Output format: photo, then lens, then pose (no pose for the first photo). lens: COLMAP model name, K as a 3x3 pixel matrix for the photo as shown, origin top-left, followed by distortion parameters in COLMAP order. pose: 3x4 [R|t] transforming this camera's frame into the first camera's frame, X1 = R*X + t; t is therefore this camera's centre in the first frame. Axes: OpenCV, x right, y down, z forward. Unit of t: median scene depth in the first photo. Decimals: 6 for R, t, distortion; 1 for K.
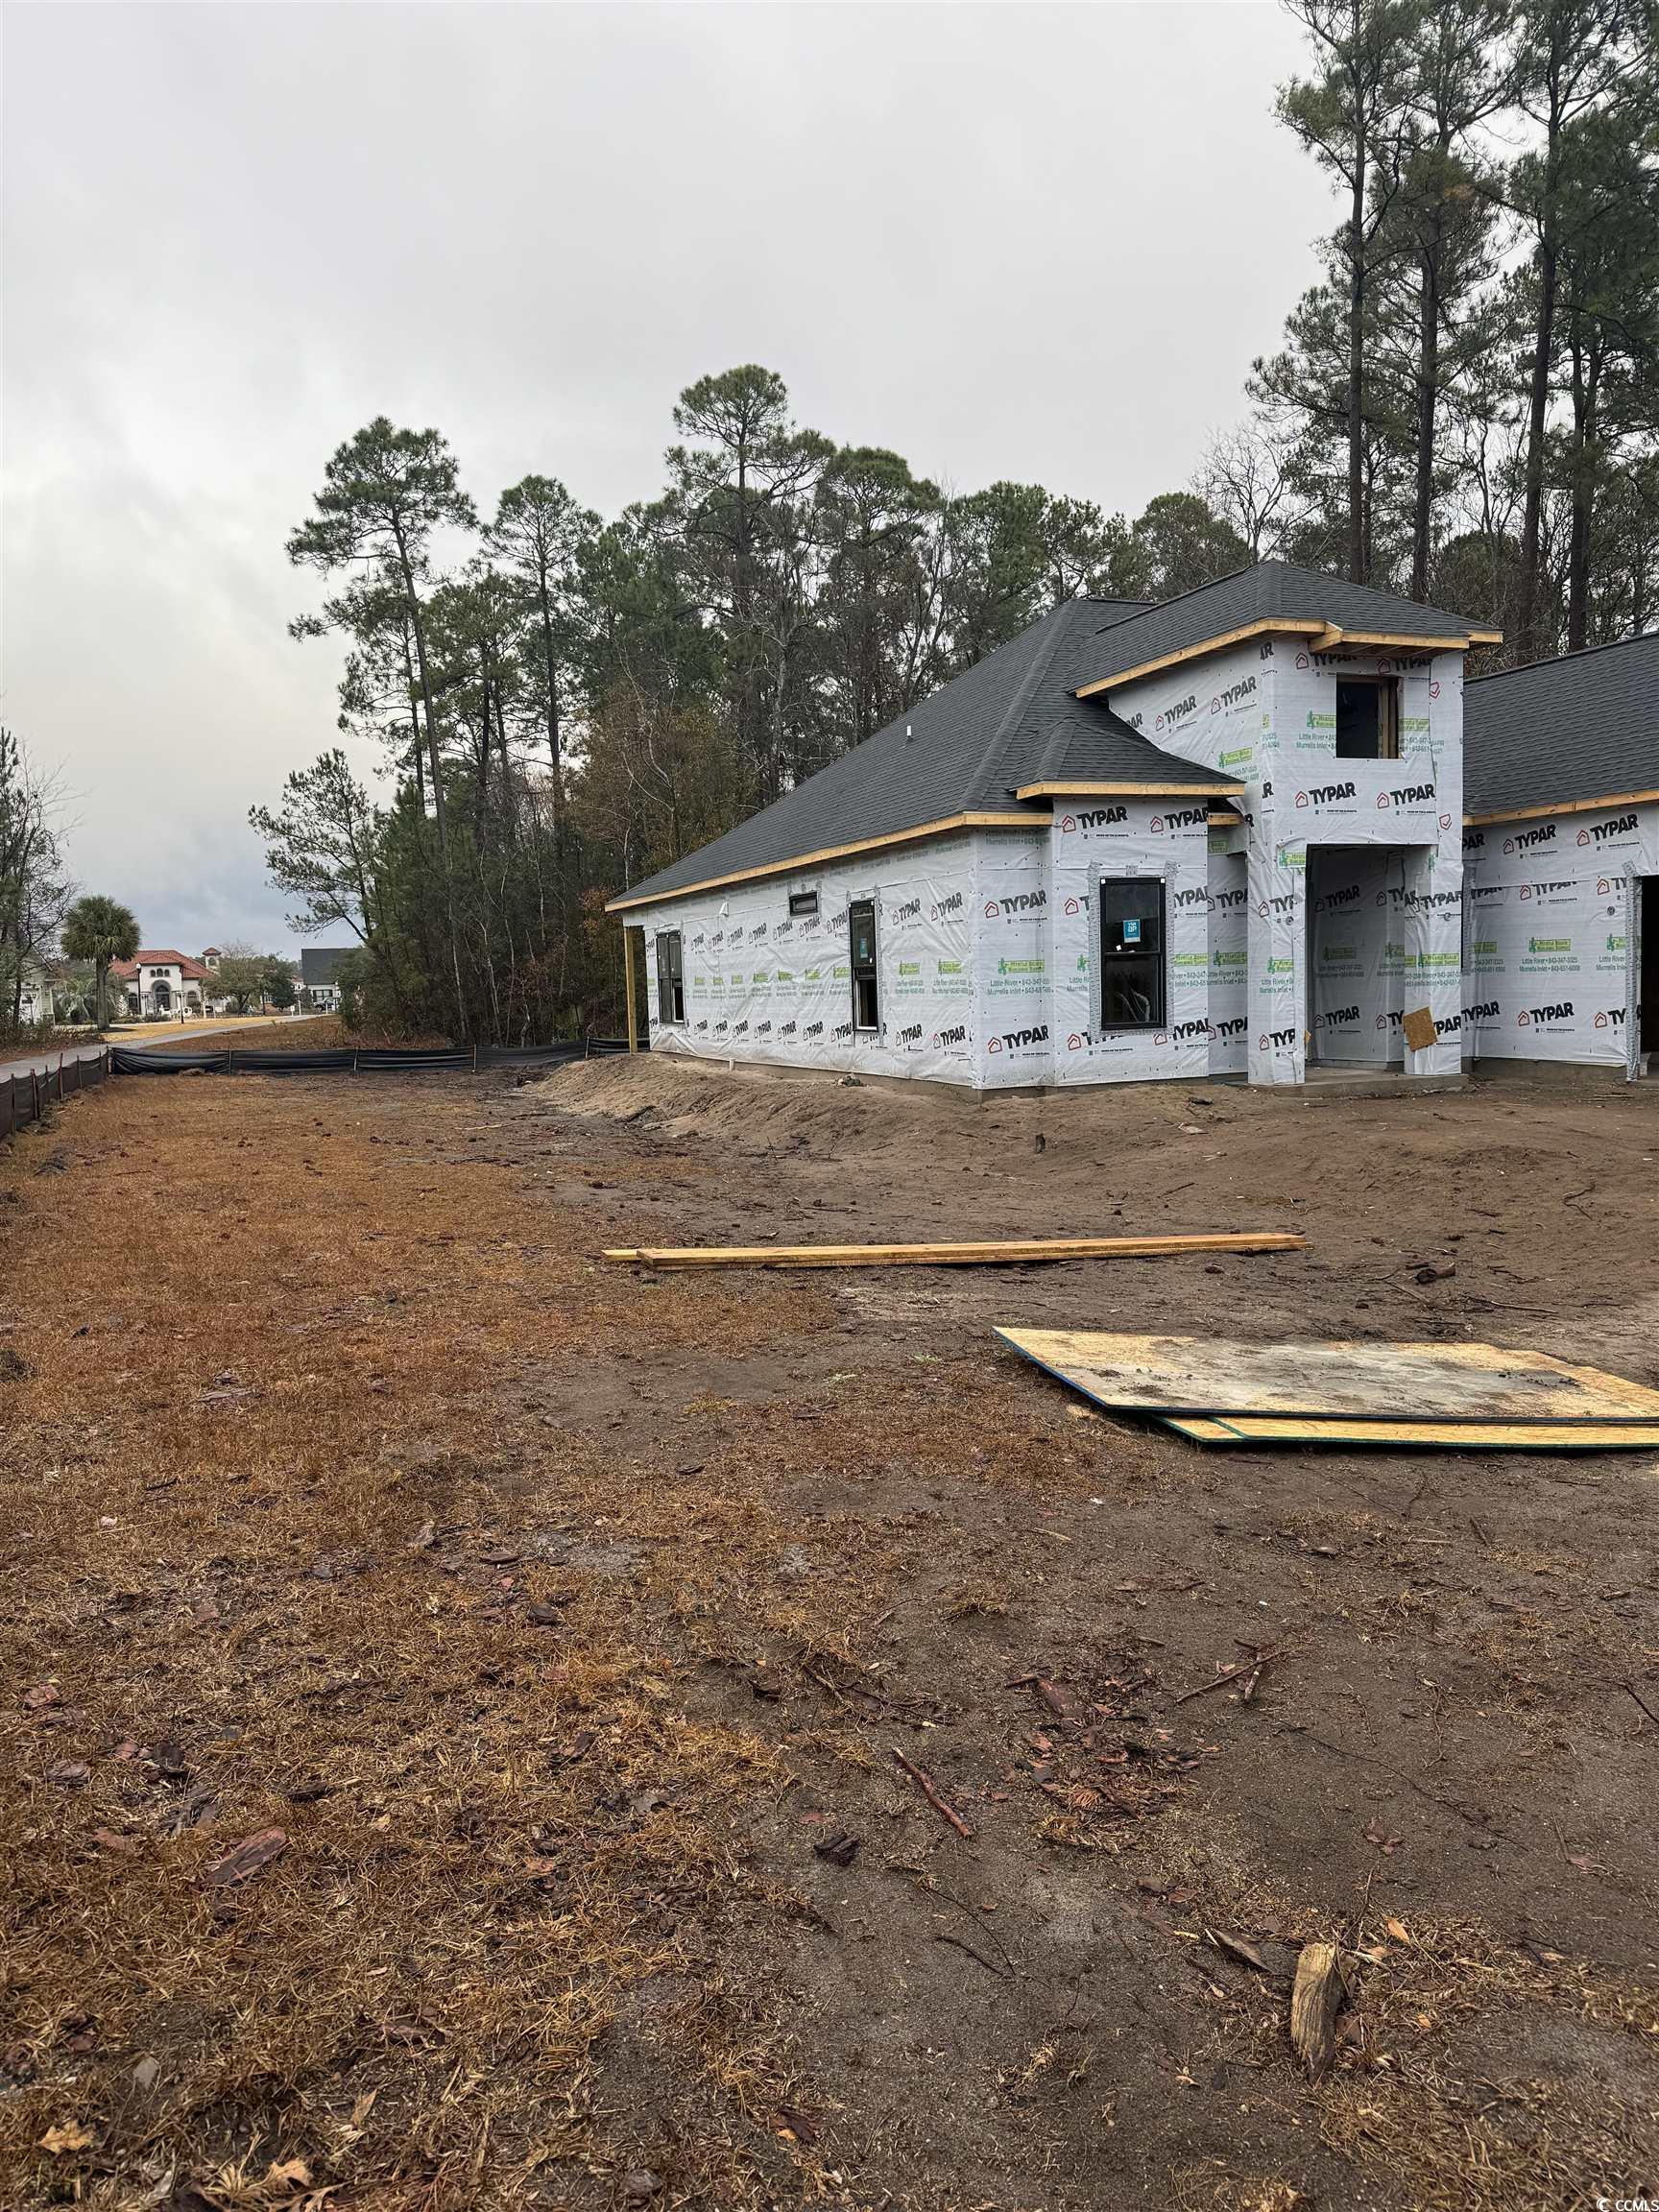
lens RADIAL K [[1552.4, 0, 829.5], [0, 1552.4, 1106.0], [0, 0, 1]] dist [0.174545, -0.329636]
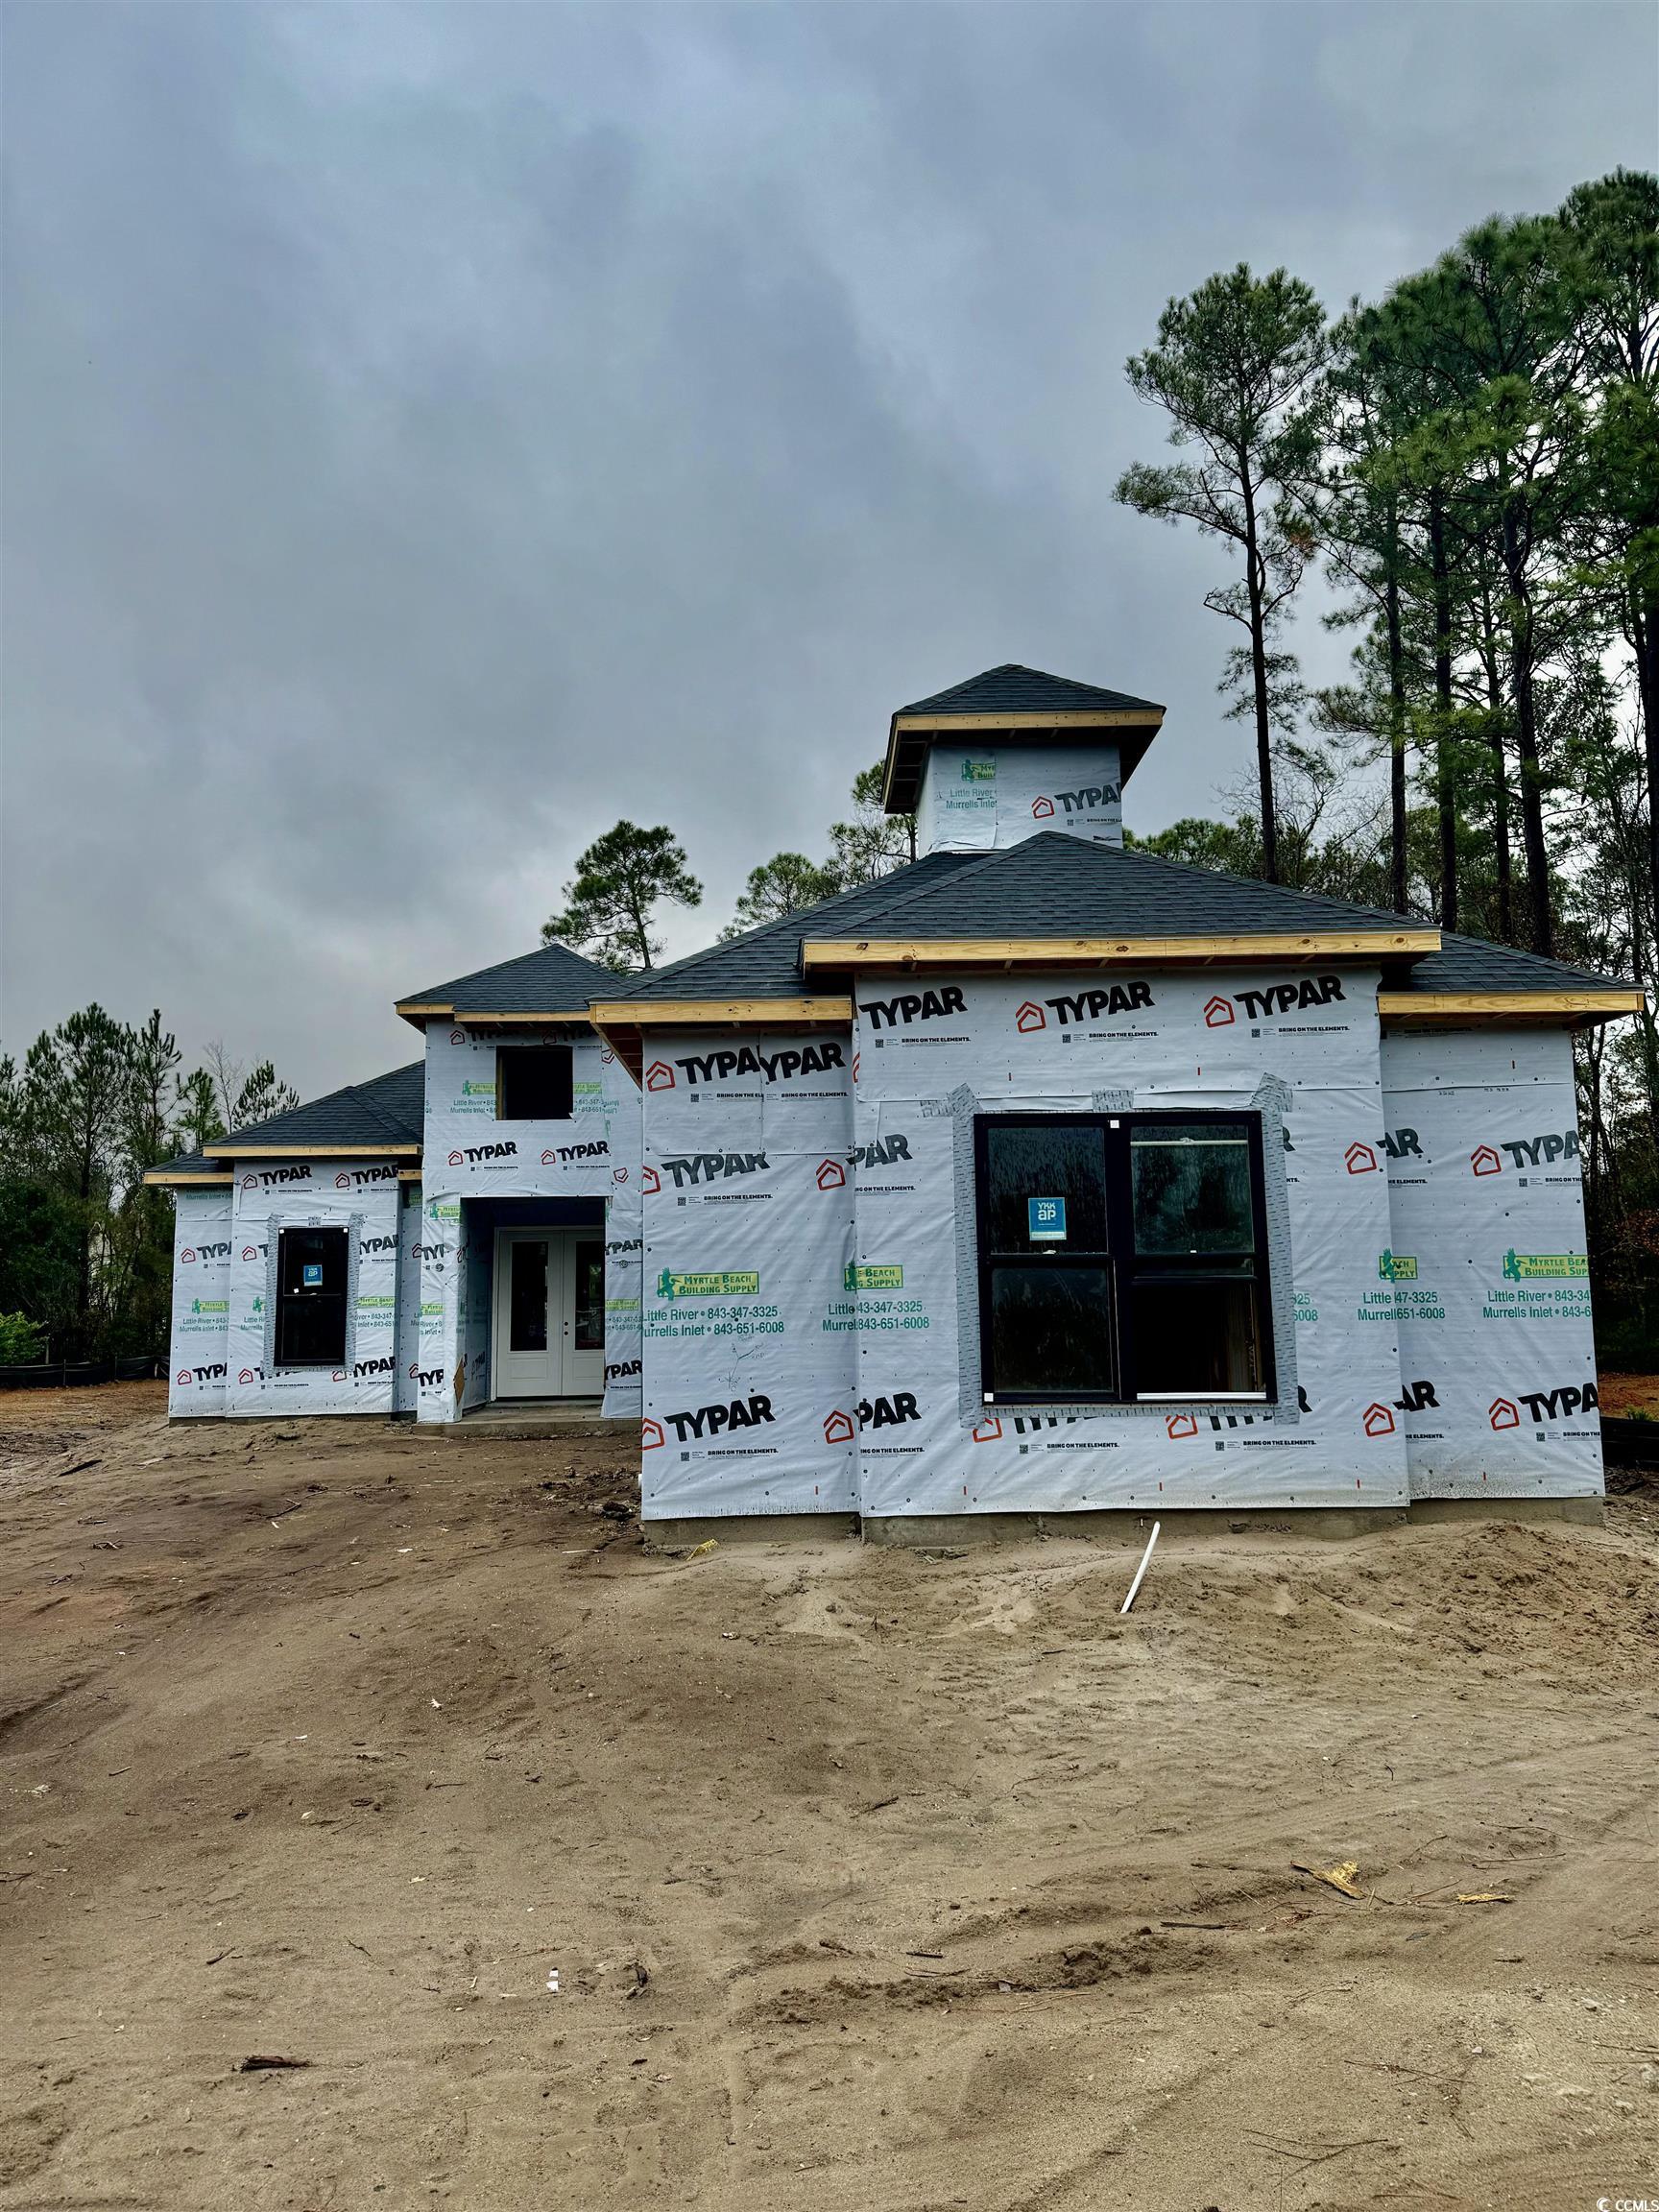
lens RADIAL K [[1552.4, 0, 829.5], [0, 1552.4, 1106.0], [0, 0, 1]] dist [0.174545, -0.329636]
pose [[0.935401, -0.026600, -0.352587, 0.915783], [-0.043726, 0.980810, -0.189998, -0.033136], [0.350875, 0.193142, 0.916288, 0.082850]]
